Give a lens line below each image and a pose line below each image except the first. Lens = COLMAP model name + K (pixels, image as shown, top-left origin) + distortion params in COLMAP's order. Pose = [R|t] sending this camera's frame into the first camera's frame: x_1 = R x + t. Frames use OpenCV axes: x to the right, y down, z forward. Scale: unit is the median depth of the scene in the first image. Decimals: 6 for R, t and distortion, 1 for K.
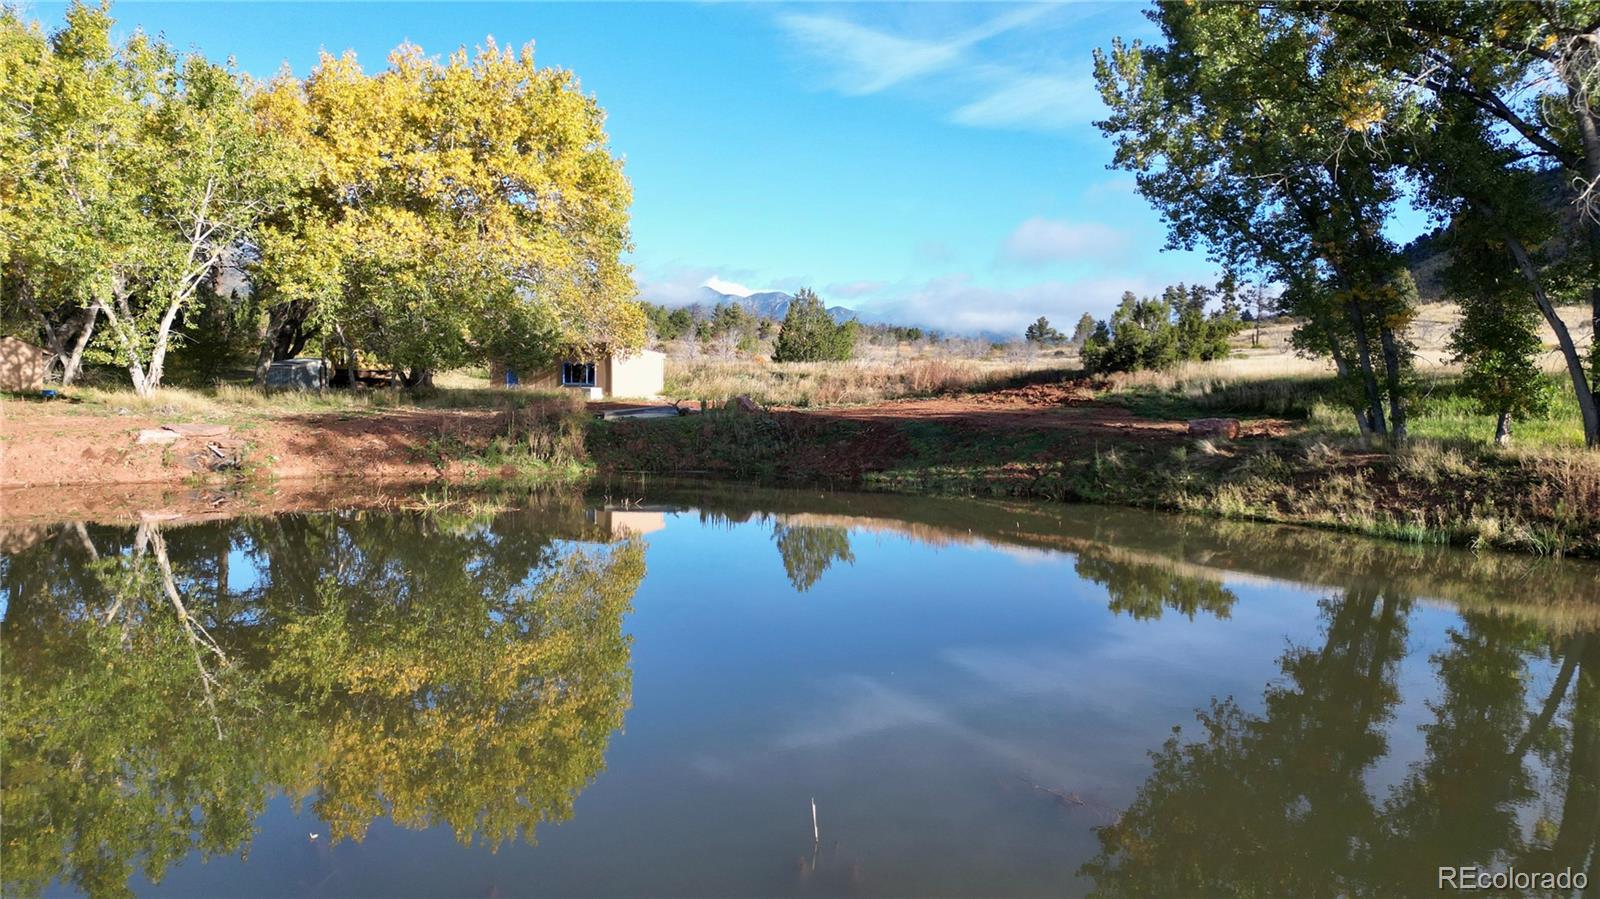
lens RADIAL K [[1106.5, 0, 800.0], [0, 1106.5, 449.5], [0, 0, 1]] dist [0.129364, -0.156553]
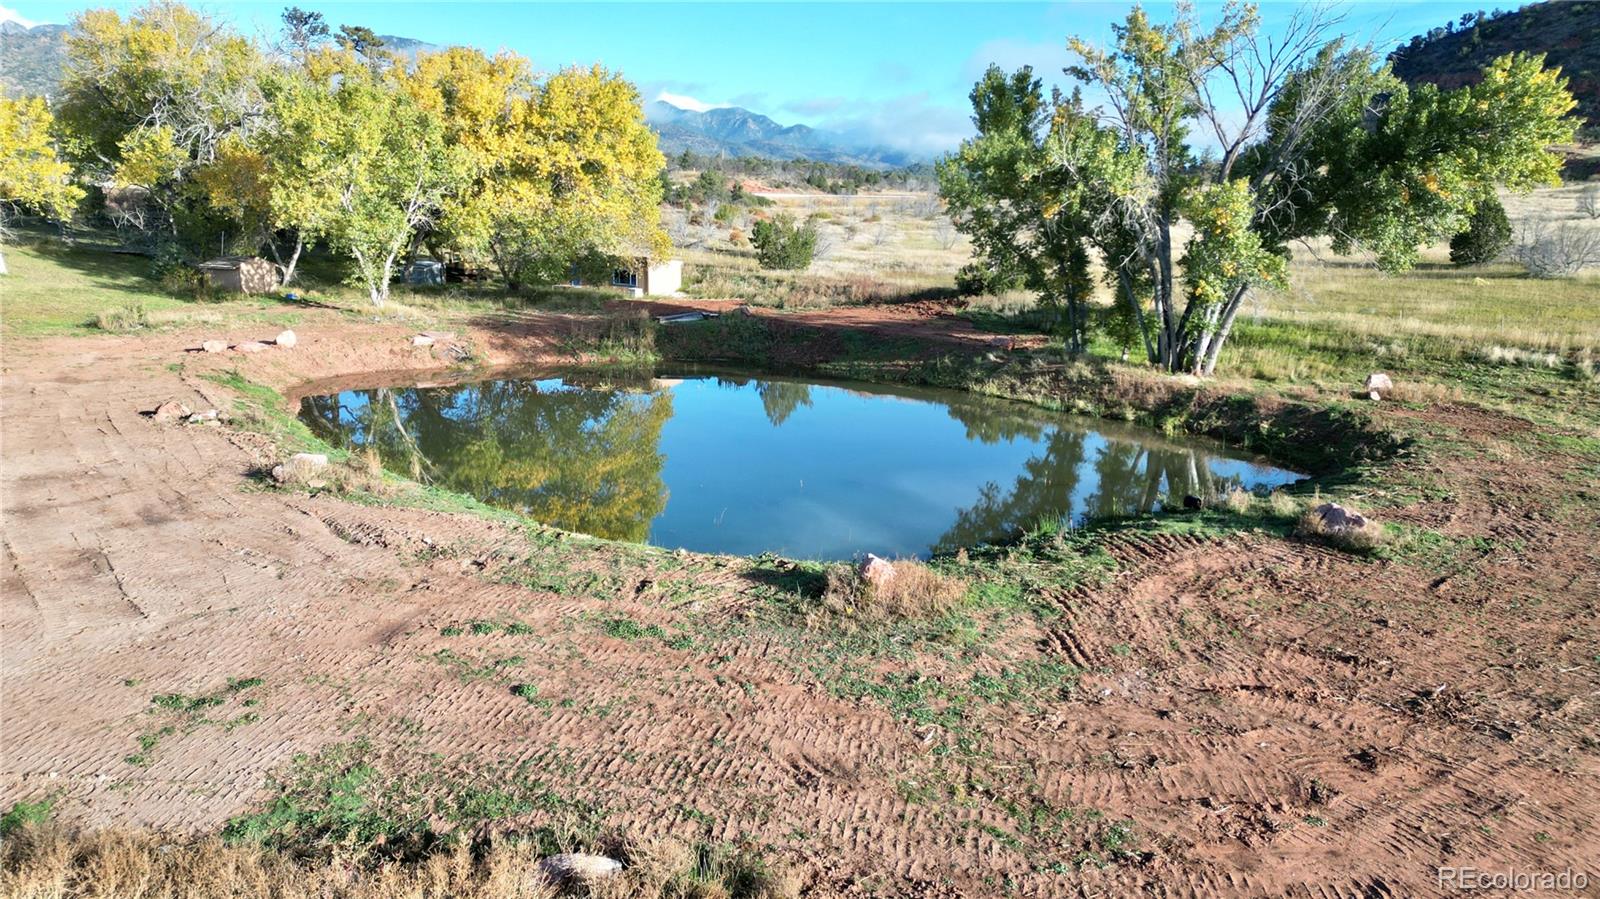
lens RADIAL K [[1122.5, 0, 800.0], [0, 1122.5, 449.5], [0, 0, 1]] dist [0.000440, 0.000087]
pose [[0.999344, 0.001243, 0.036184, -0.028398], [-0.006847, 0.987866, 0.155160, -0.095720], [-0.035552, -0.155306, 0.987226, -0.631450]]
